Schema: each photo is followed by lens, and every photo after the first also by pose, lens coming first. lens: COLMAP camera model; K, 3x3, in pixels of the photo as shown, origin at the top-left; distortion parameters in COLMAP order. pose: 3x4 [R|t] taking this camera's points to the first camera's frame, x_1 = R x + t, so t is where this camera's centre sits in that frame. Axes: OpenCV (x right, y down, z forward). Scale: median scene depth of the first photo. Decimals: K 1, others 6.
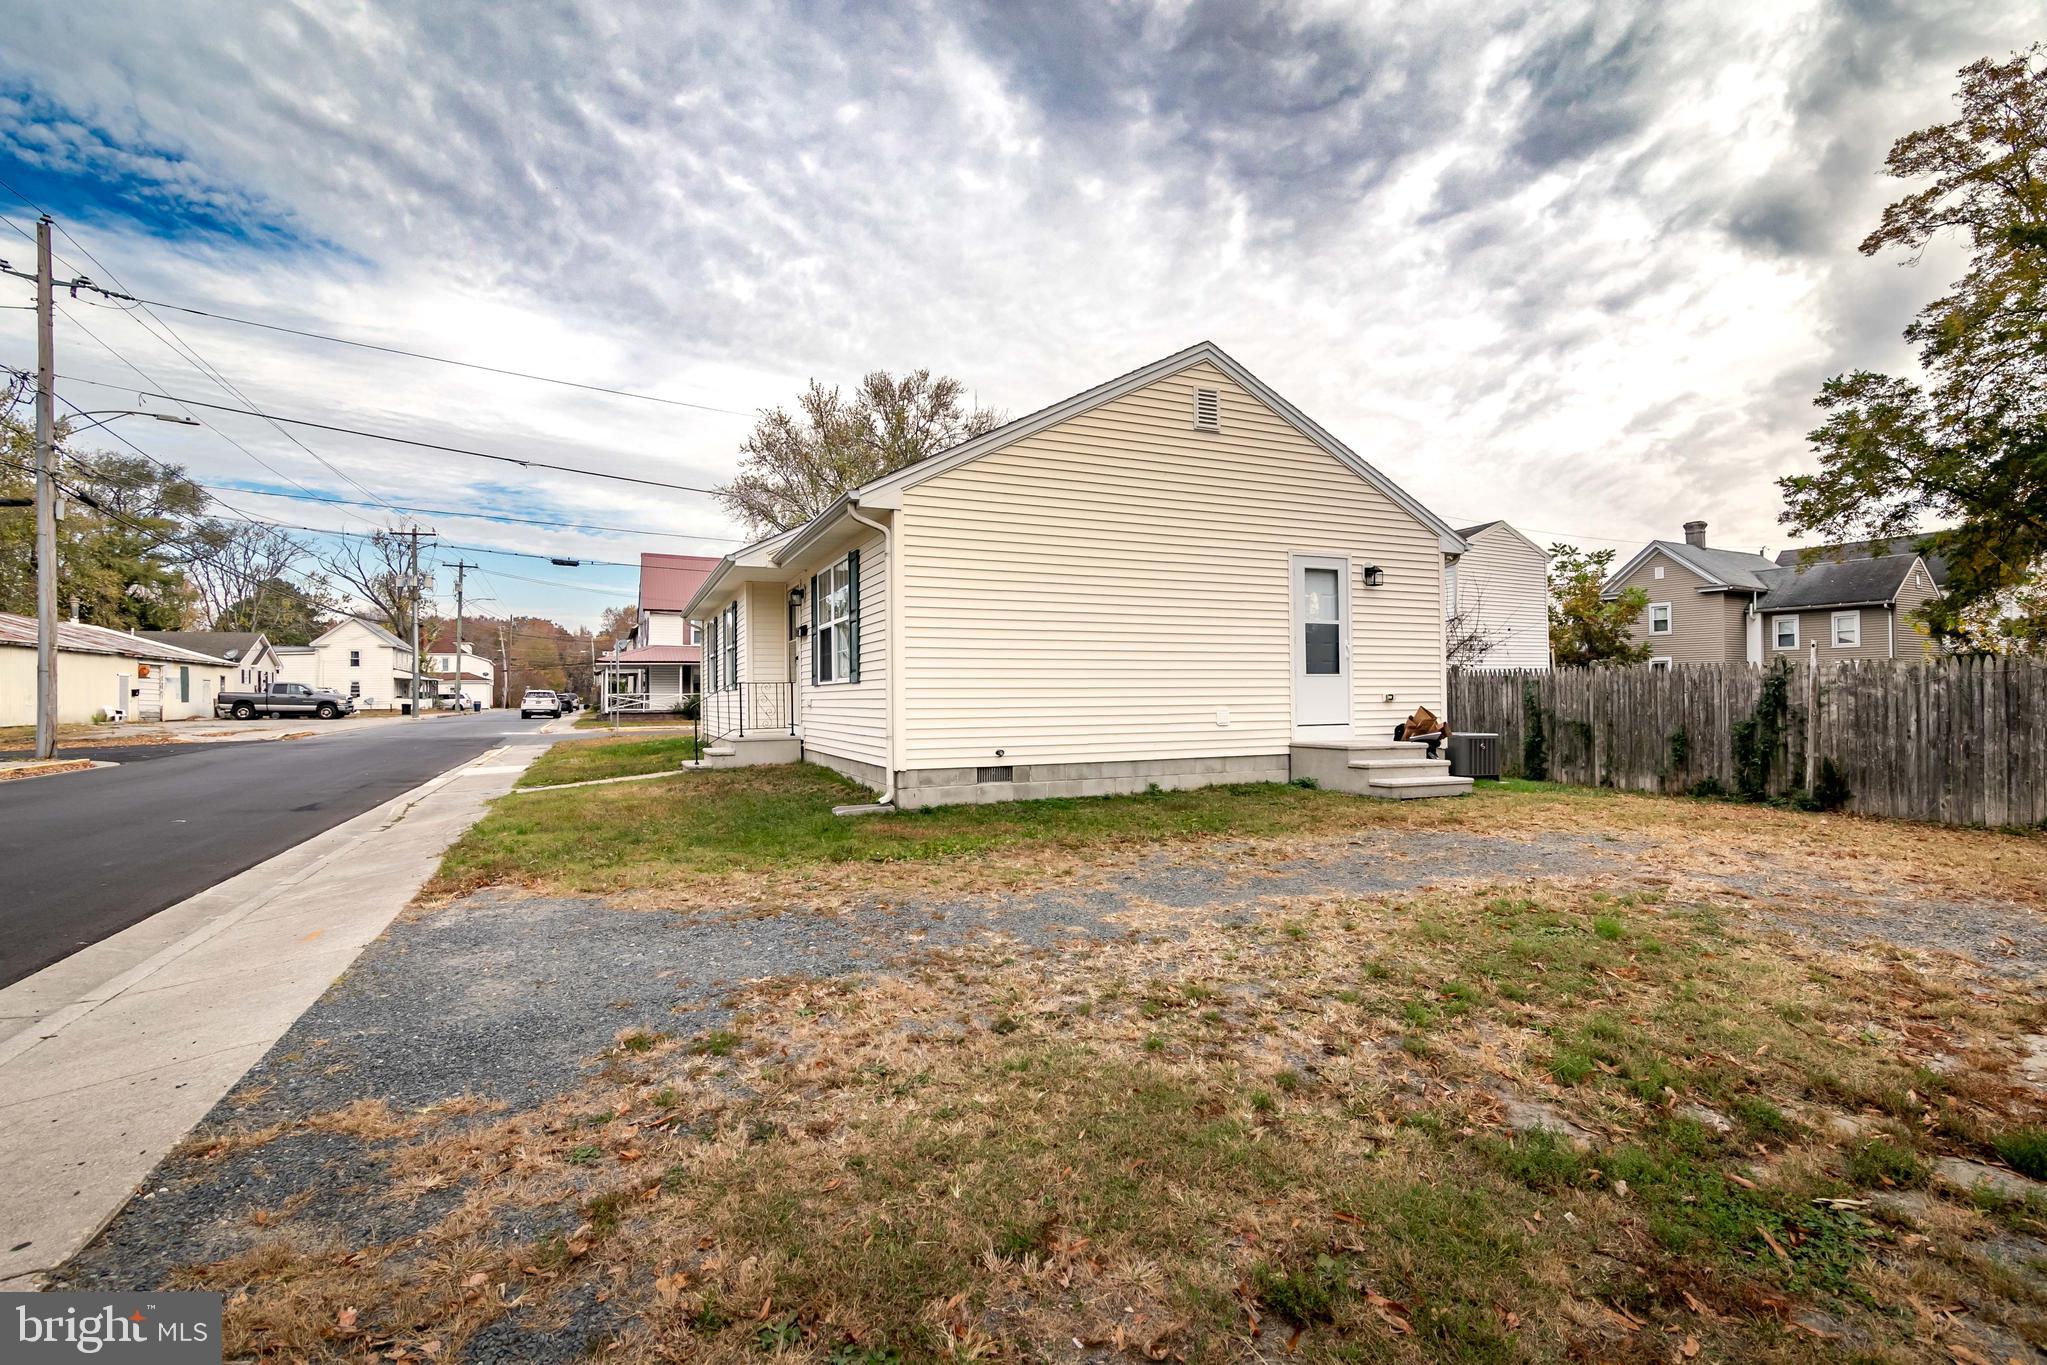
lens RADIAL K [[894.4, 0, 1028.4], [0, 894.4, 680.1], [0, 0, 1]] dist [-0.001640, 0.000483]
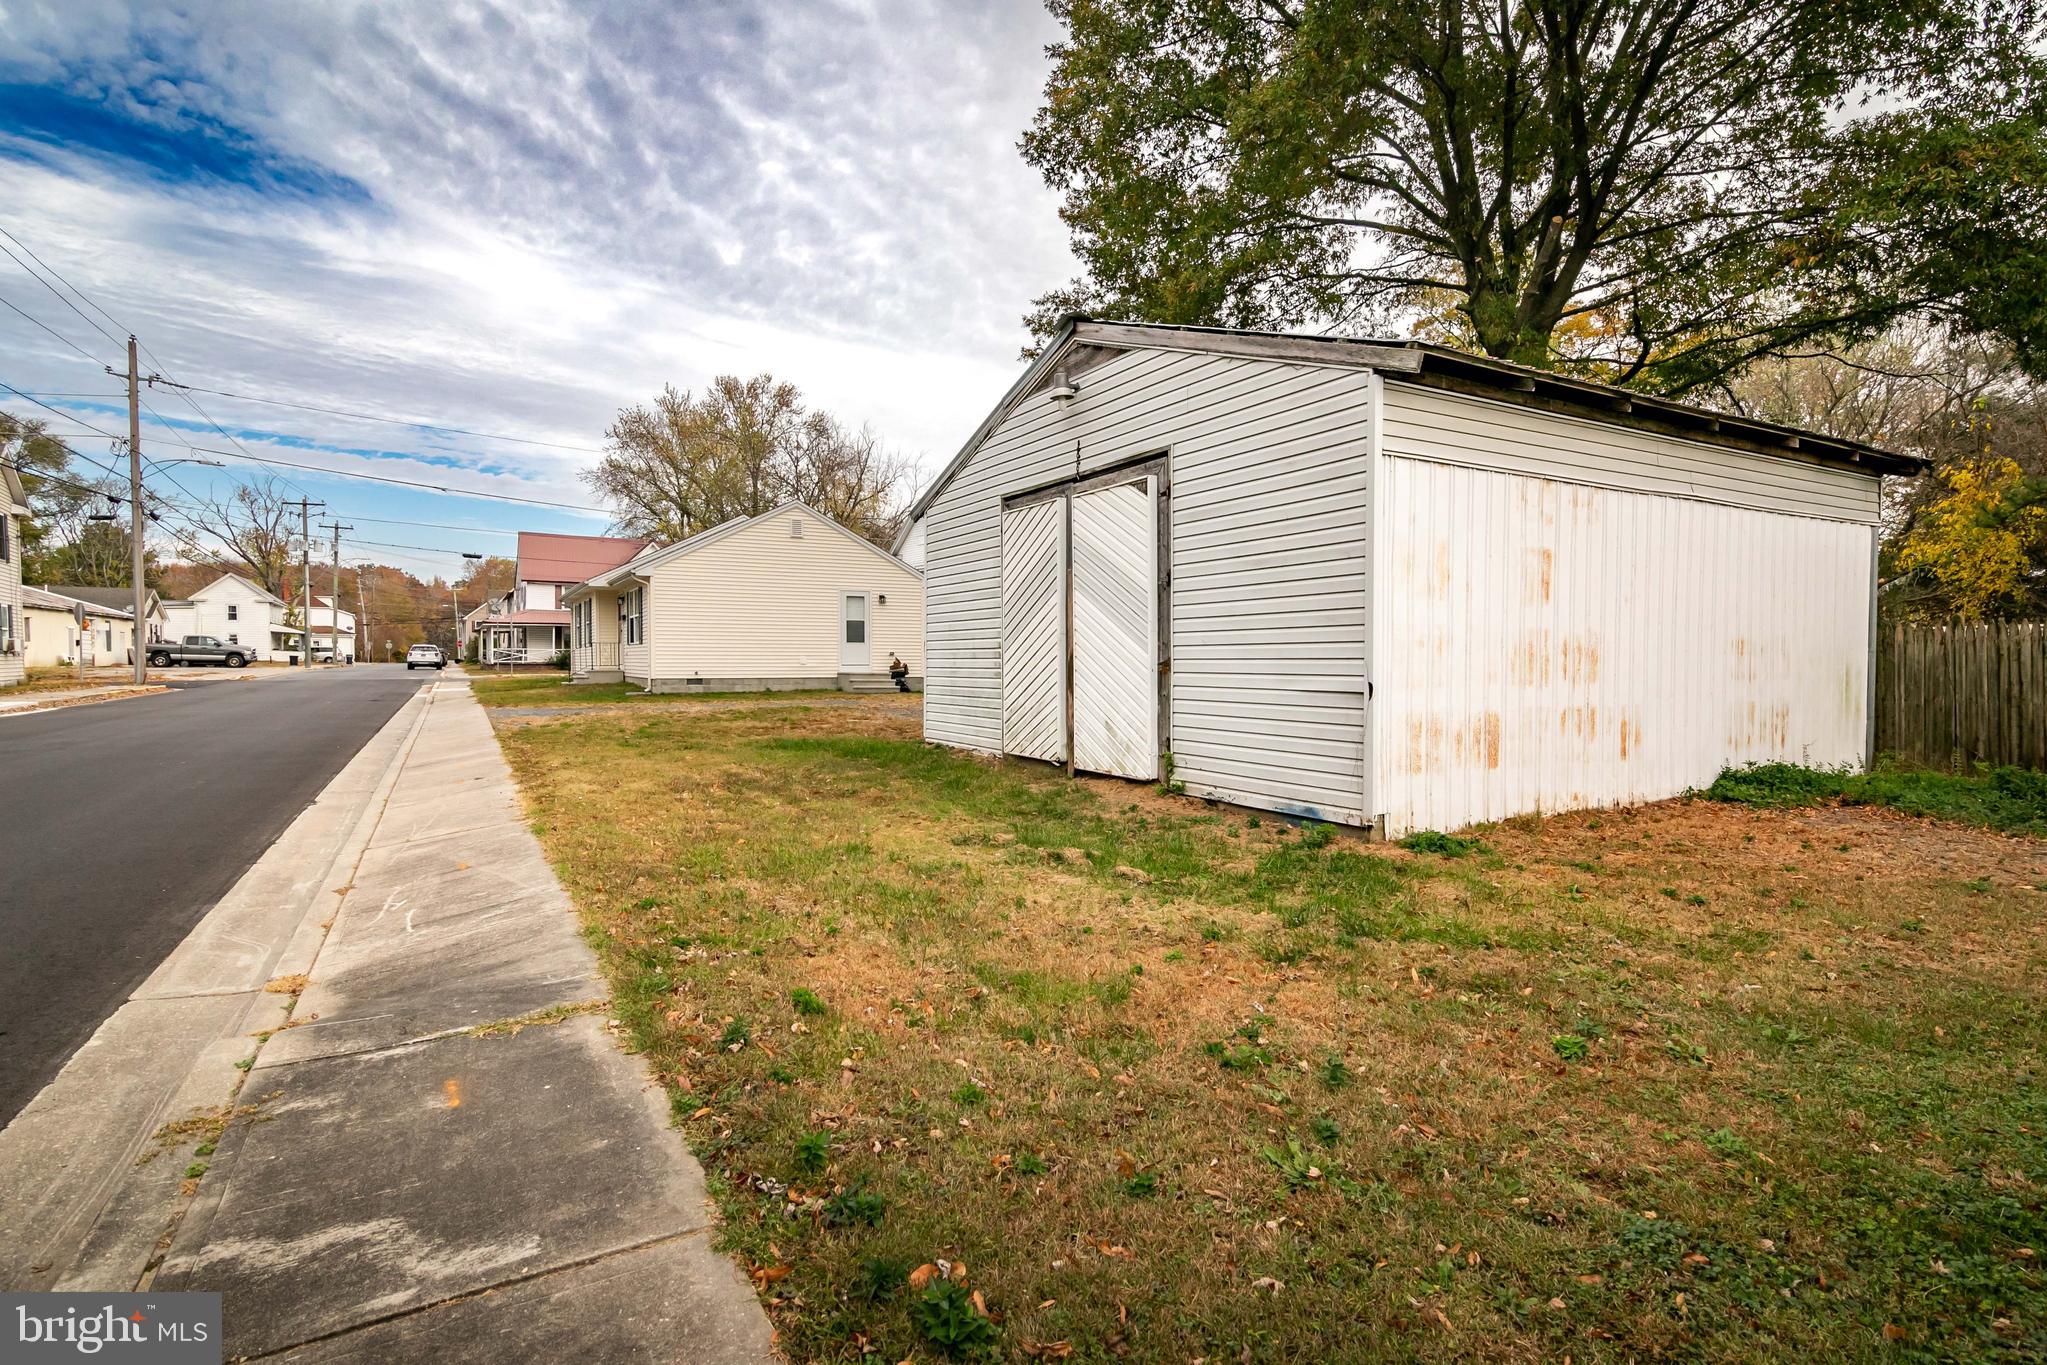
lens RADIAL K [[991.3, 0, 1023.5], [0, 991.3, 682.5], [0, 0, 1]] dist [0.009520, 0.000187]
pose [[0.997020, 0.010083, 0.076483, 0.131804], [-0.013268, 0.999060, 0.041260, -0.003571], [-0.075995, -0.042152, 0.996217, -0.361310]]
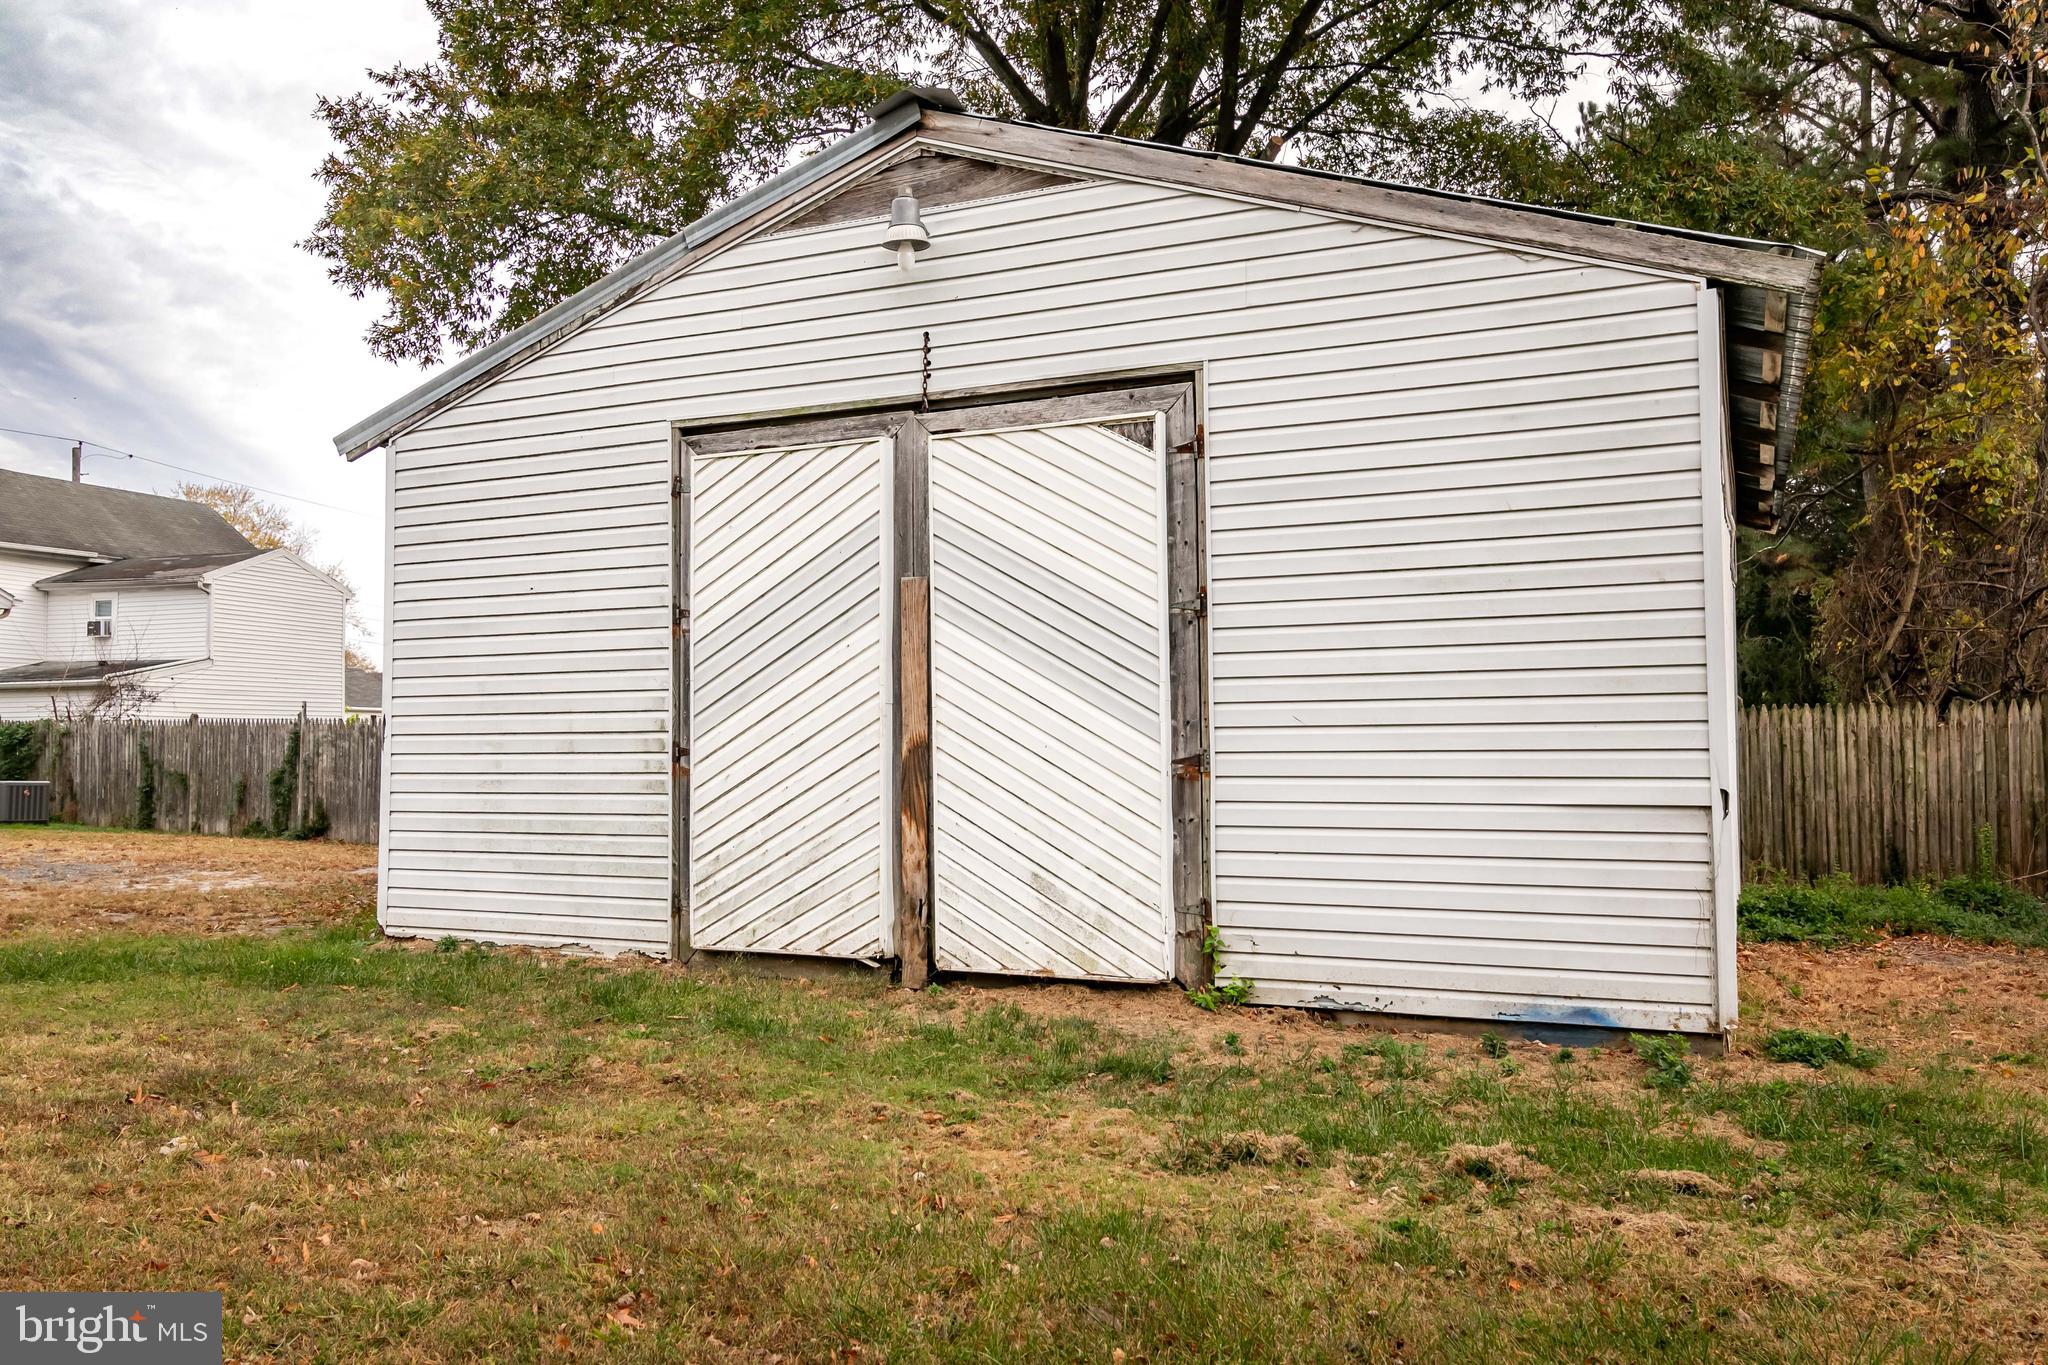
lens RADIAL K [[1552.6, 0, 1024.0], [0, 1552.6, 682.5], [0, 0, 1]] dist [0.004946, -0.001246]
pose [[0.771450, 0.037504, 0.635184, 0.060647], [-0.017036, 0.999121, -0.038301, -0.001406], [-0.636062, 0.018727, 0.771411, -0.289150]]
